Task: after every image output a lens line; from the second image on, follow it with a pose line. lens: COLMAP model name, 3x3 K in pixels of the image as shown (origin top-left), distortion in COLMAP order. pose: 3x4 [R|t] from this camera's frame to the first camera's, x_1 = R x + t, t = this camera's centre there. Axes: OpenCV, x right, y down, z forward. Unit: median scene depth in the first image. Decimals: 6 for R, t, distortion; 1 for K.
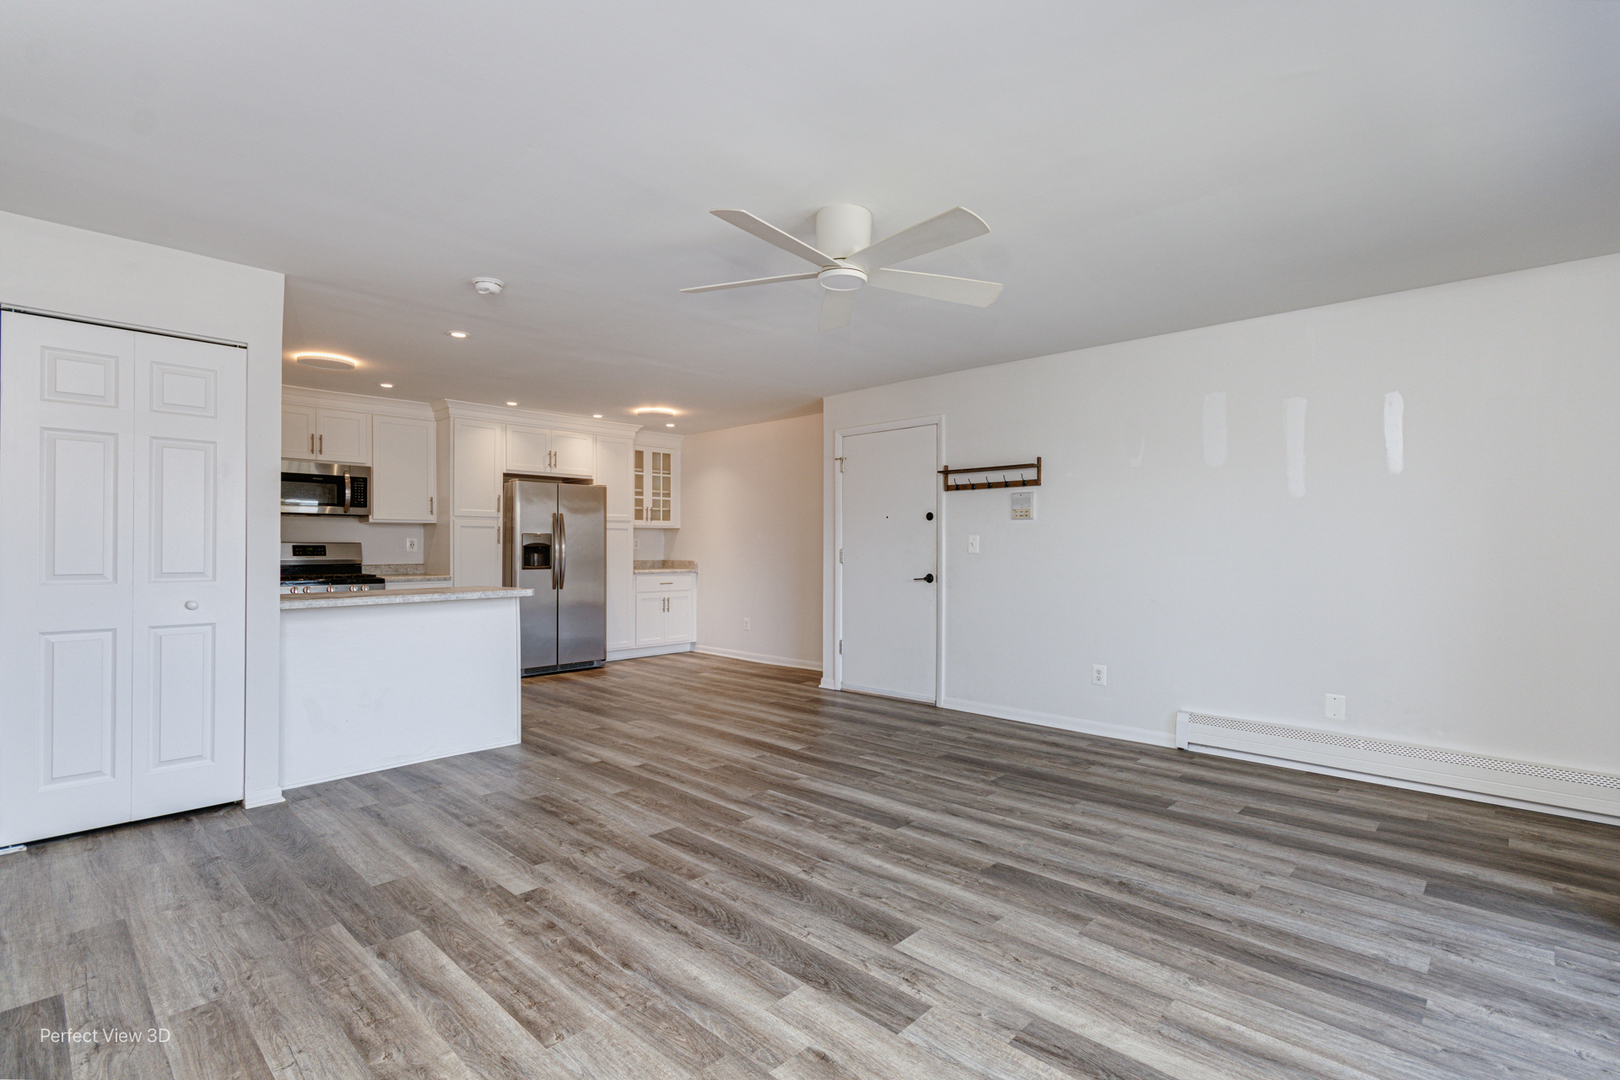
lens RADIAL K [[754.7, 0, 818.9], [0, 754.7, 541.3], [0, 0, 1]] dist [0.006726, -0.000268]
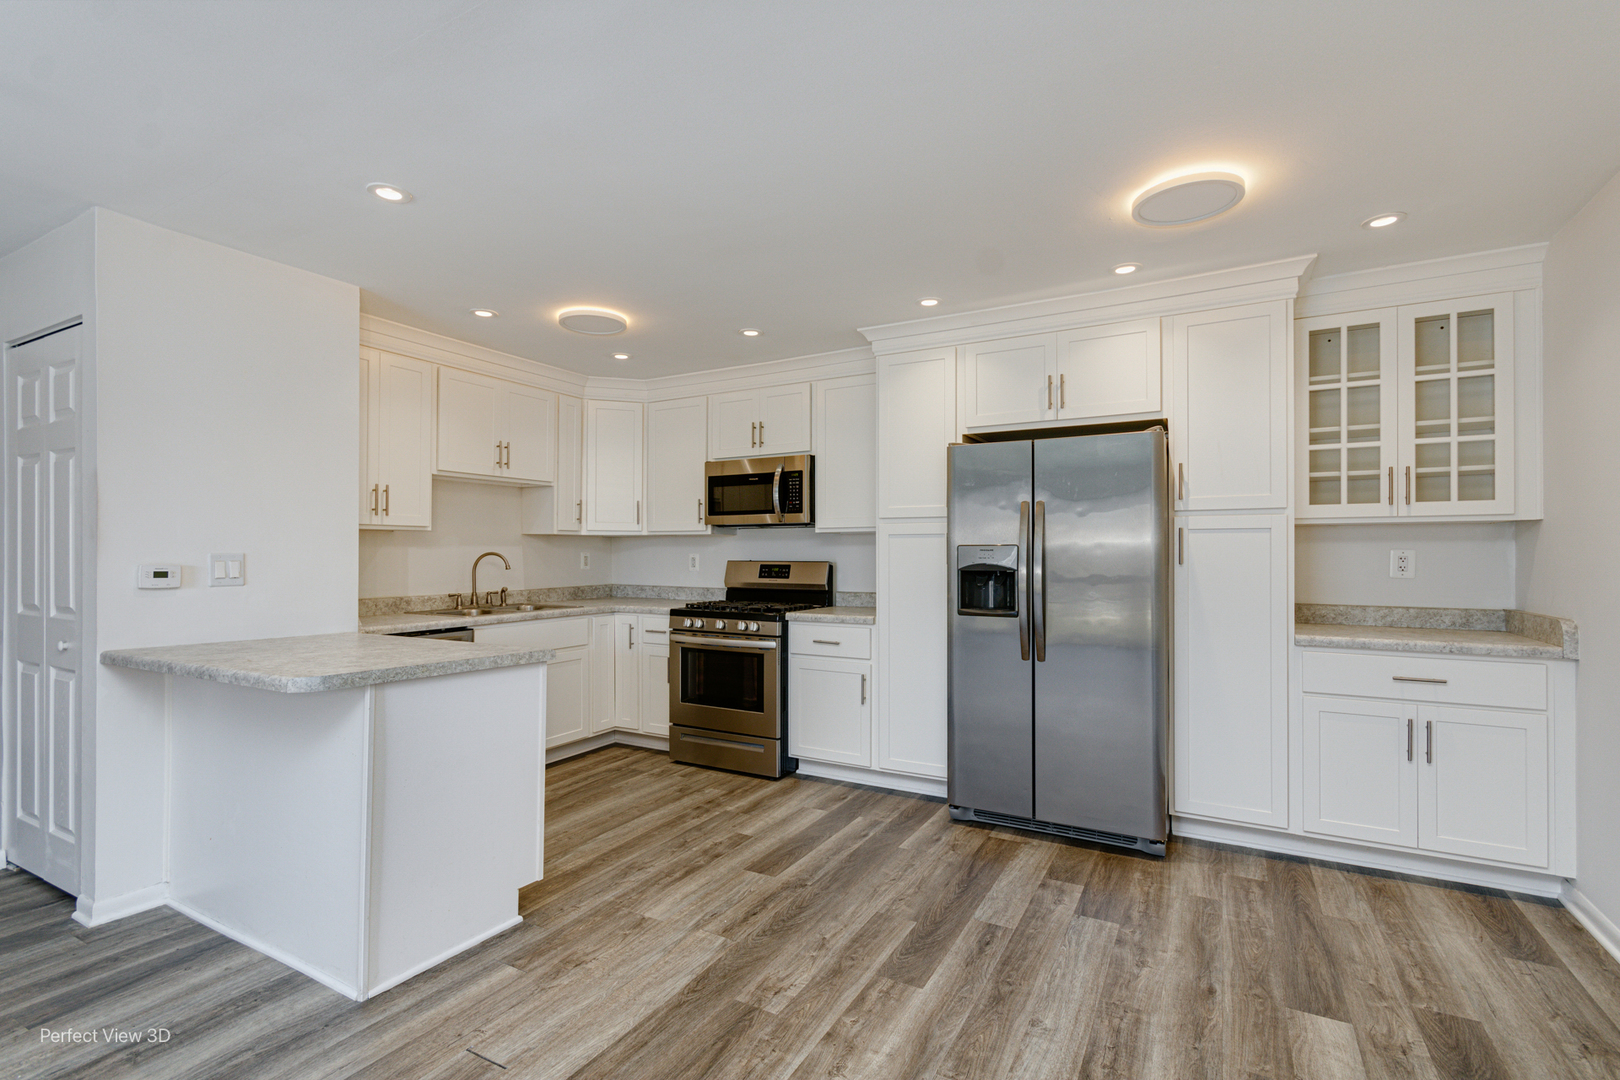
lens RADIAL K [[754.7, 0, 806.7], [0, 754.7, 541.2], [0, 0, 1]] dist [0.006726, -0.000268]
pose [[0.235659, -0.016275, -0.971699, 0.165067], [0.008799, 0.999855, -0.014612, -0.012284], [0.971796, -0.005107, 0.235768, 1.431765]]
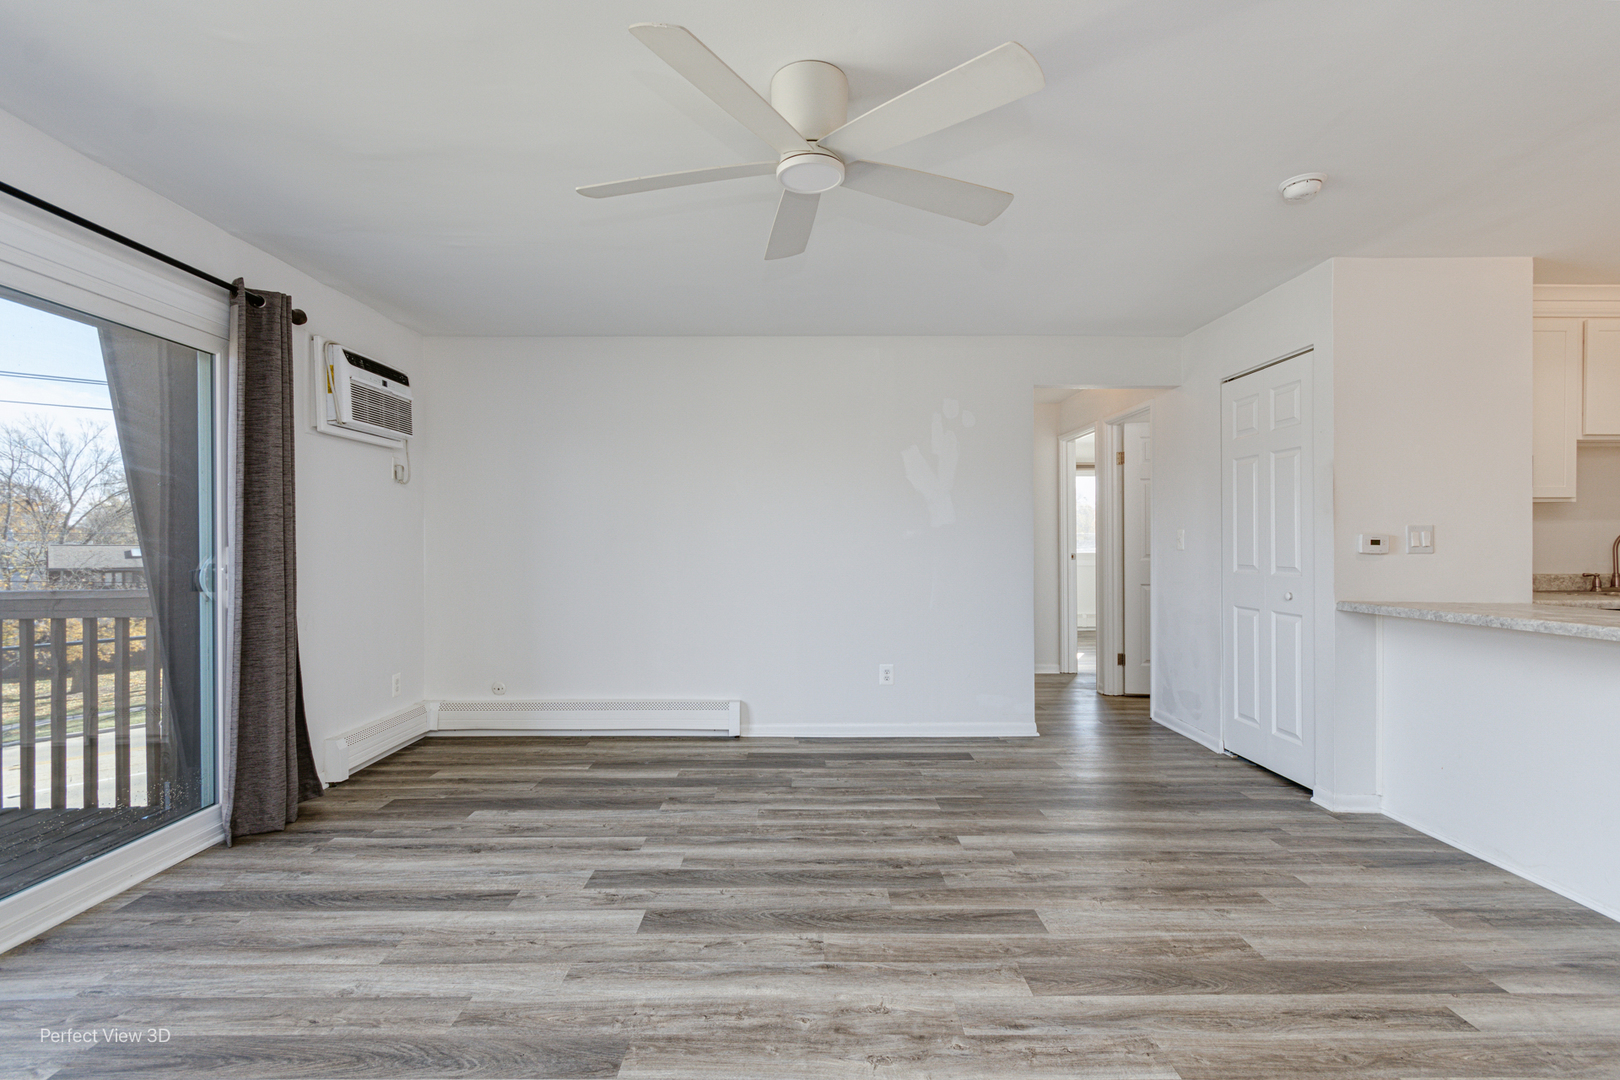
lens RADIAL K [[754.7, 0, 806.5], [0, 754.7, 546.9], [0, 0, 1]] dist [0.006726, -0.000268]
pose [[-0.726112, -0.000086, -0.687577, 0.411640], [0.005747, 0.999964, -0.006194, 0.011095], [0.687553, -0.008449, -0.726085, 1.181996]]
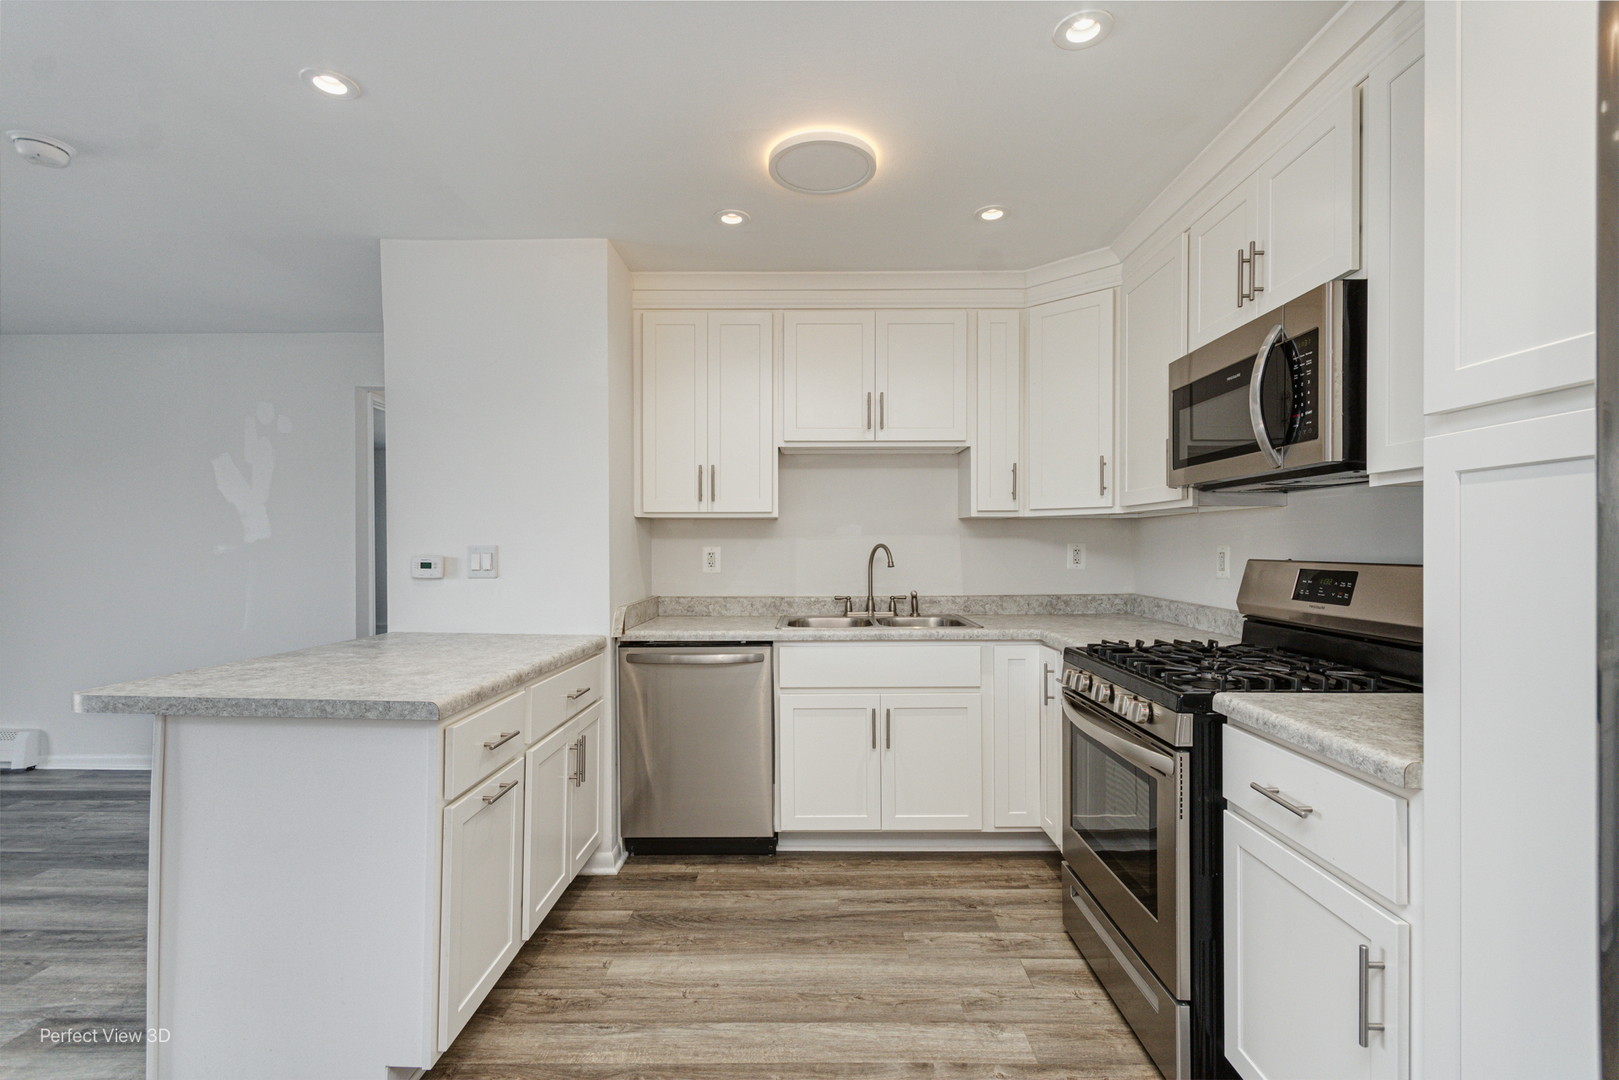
lens RADIAL K [[744.0, 0, 813.6], [0, 744.0, 548.9], [0, 0, 1]] dist [0.000531, 0.000773]
pose [[-0.737722, 0.000874, -0.675104, -0.482158], [0.005686, 0.999972, -0.004918, -0.006909], [0.675080, -0.007467, -0.737707, 1.842664]]
